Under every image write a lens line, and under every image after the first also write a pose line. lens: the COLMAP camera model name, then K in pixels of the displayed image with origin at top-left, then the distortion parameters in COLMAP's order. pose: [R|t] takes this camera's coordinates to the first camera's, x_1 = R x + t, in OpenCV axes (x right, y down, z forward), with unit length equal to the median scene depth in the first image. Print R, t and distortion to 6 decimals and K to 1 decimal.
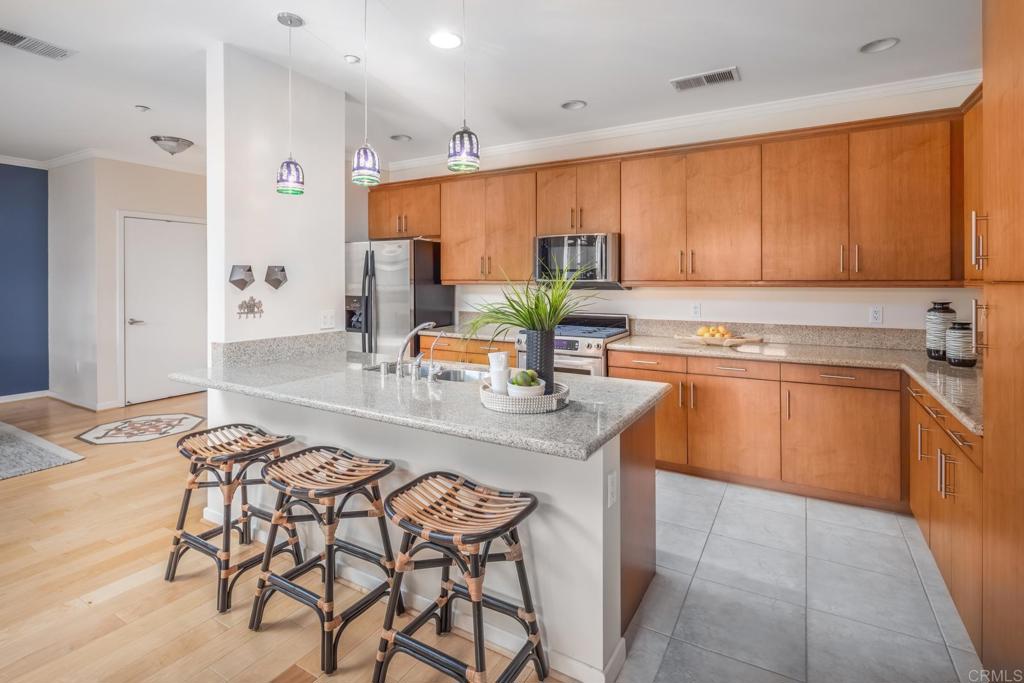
lens RADIAL K [[497.8, 0, 513.7], [0, 497.8, 280.5], [0, 0, 1]] dist [0.002243, 0.000153]
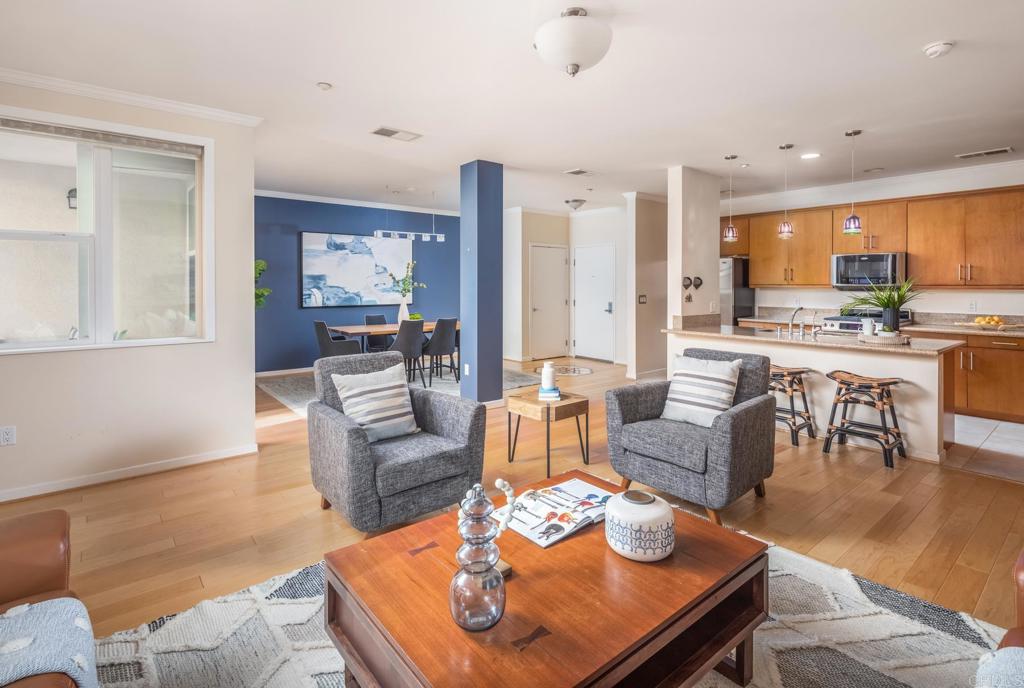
lens RADIAL K [[497.0, 0, 509.4], [0, 497.0, 286.7], [0, 0, 1]] dist [-0.001329, -0.001201]
pose [[0.935754, 0.001830, -0.352650, -0.383272], [-0.000857, 0.999995, 0.002916, 0.002031], [0.352654, -0.002427, 0.935751, -0.815193]]
